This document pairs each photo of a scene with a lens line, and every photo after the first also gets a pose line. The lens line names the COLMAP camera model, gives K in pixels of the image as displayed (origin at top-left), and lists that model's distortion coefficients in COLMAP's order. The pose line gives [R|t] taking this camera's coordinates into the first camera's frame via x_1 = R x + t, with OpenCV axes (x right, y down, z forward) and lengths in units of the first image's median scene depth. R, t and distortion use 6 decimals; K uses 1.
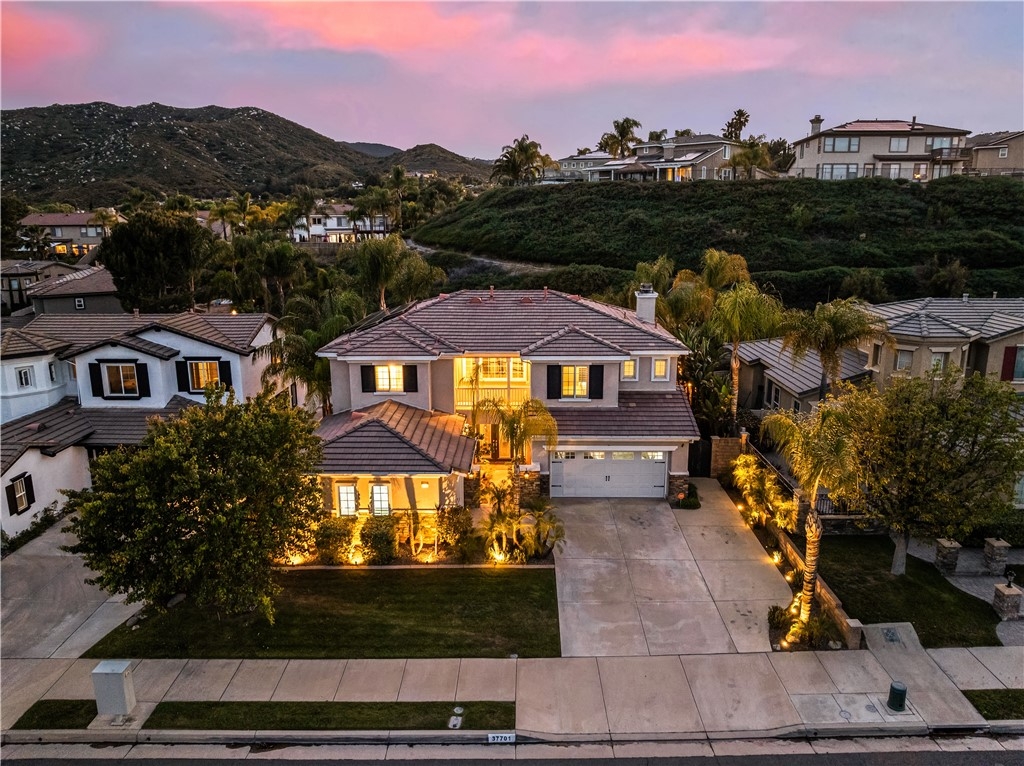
lens RADIAL K [[721.4, 0, 514.7], [0, 721.4, 375.6], [0, 0, 1]] dist [-0.035151, 0.005791]
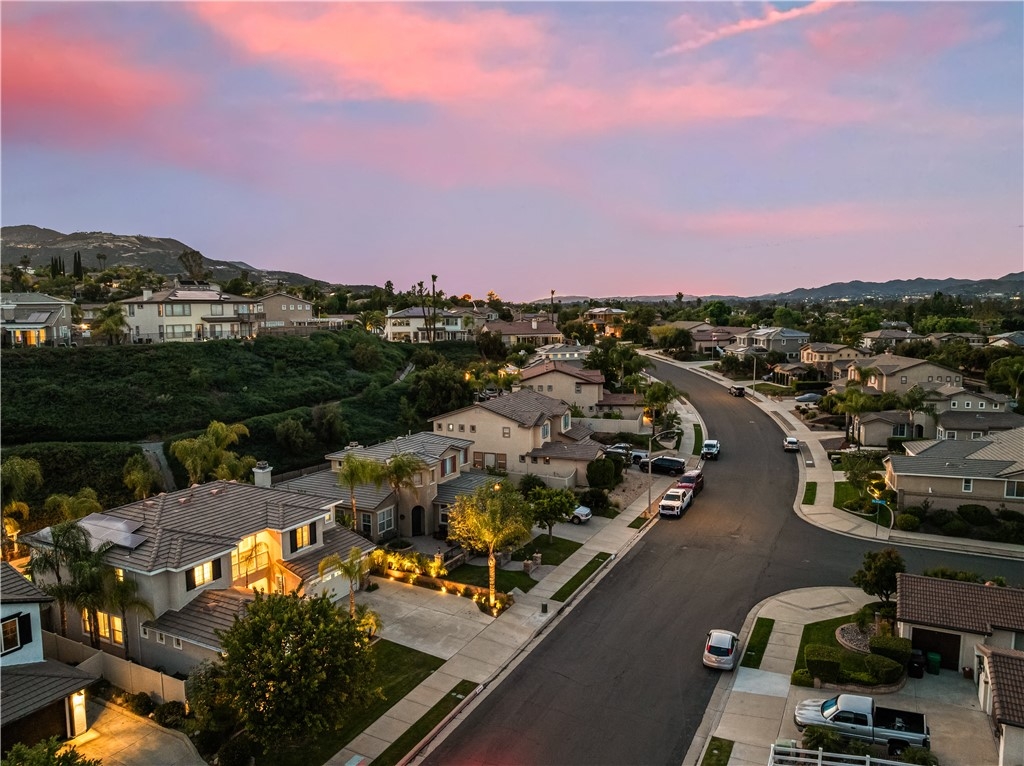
lens RADIAL K [[721.4, 0, 514.7], [0, 721.4, 375.6], [0, 0, 1]] dist [-0.035151, 0.005791]
pose [[0.442382, -0.084676, 0.892821, -1.071190], [0.196305, 0.980533, -0.004273, -0.237326], [-0.875079, 0.177156, 0.450392, -0.151262]]
